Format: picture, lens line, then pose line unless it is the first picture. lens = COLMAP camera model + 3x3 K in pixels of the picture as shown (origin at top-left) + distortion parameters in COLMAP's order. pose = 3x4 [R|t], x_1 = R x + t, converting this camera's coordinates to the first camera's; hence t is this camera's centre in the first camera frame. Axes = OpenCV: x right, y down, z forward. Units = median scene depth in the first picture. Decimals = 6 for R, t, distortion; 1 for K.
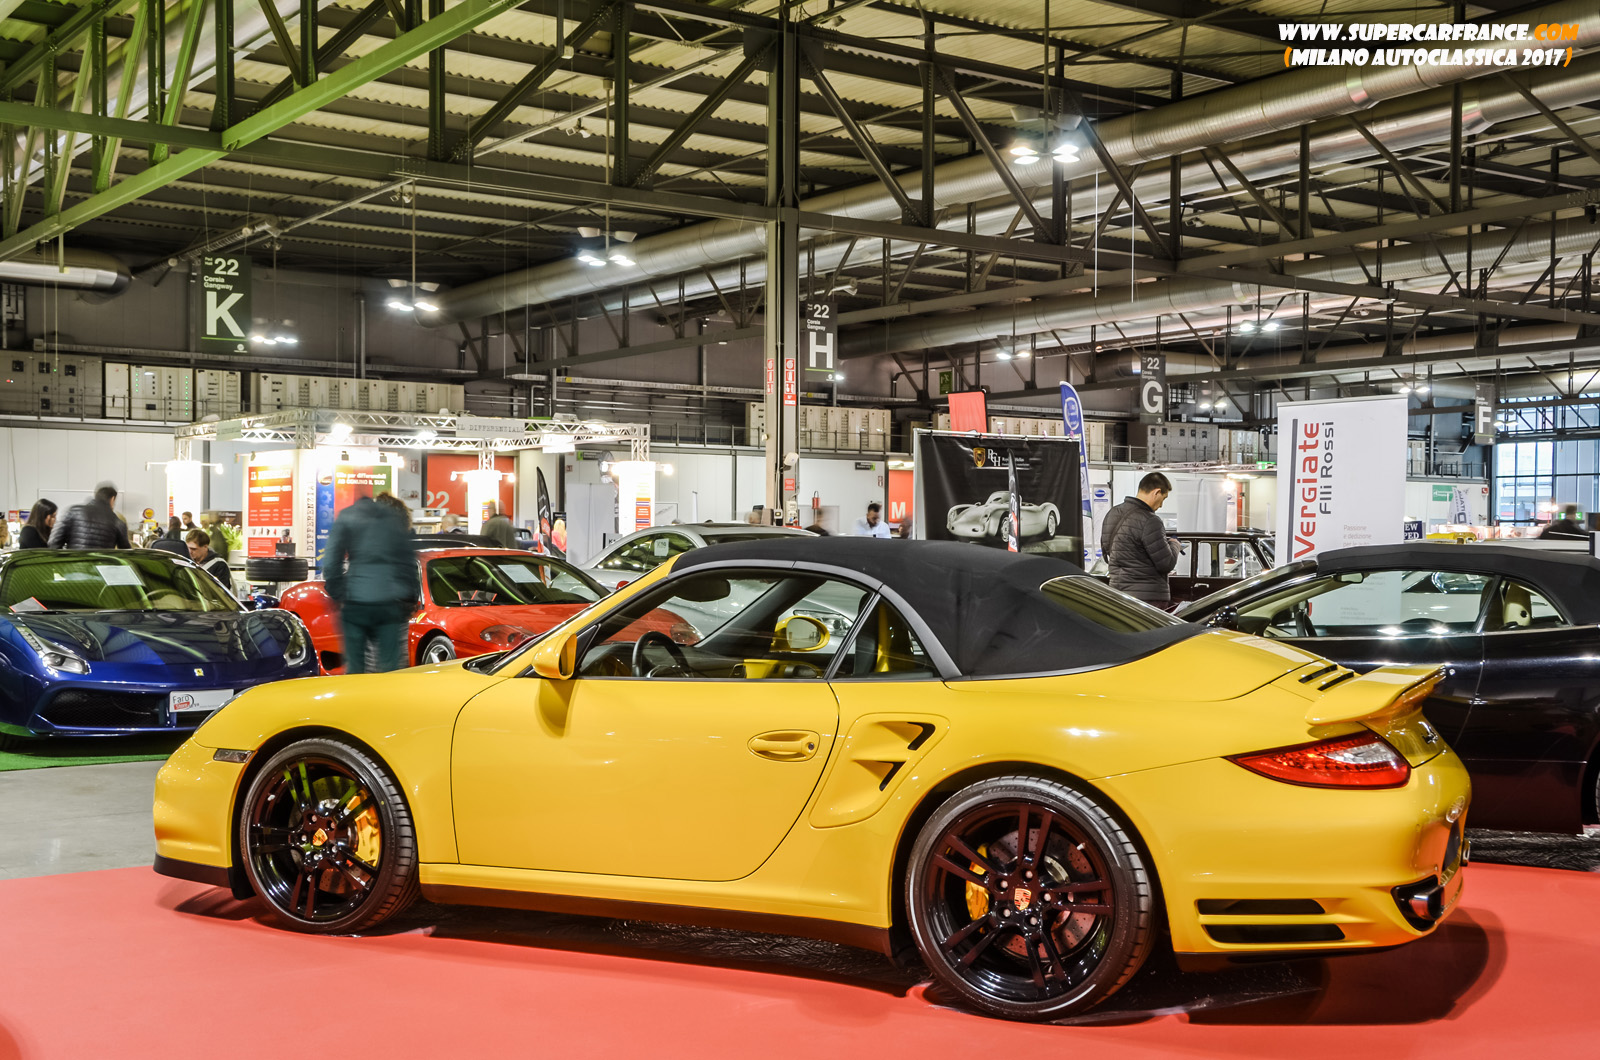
lens RADIAL K [[1843.9, 0, 800.0], [0, 1843.9, 530.0], [0, 0, 1]] dist [0.076235, 0.002981]
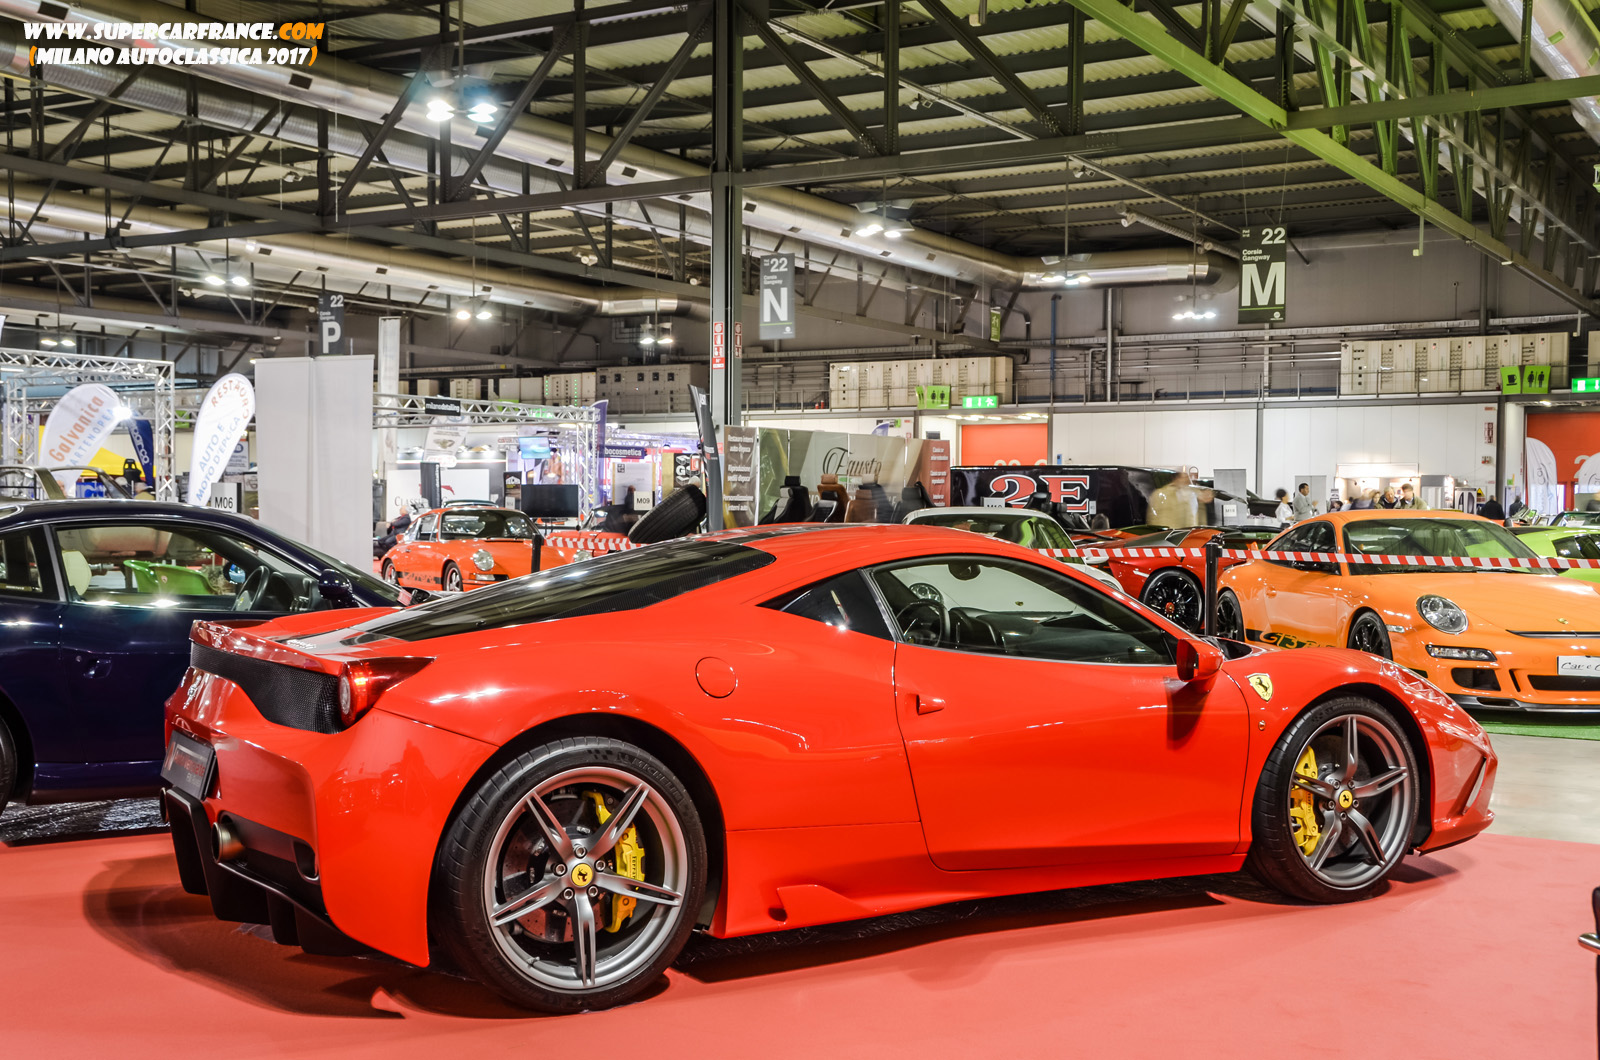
lens RADIAL K [[1839.1, 0, 800.0], [0, 1839.1, 530.0], [0, 0, 1]] dist [0.078053, -0.002170]
pose [[0.405973, 0.008291, -0.913847, 0.849349], [0.000804, 0.999955, 0.009429, 0.009866], [0.913885, -0.004563, 0.405948, 0.578491]]
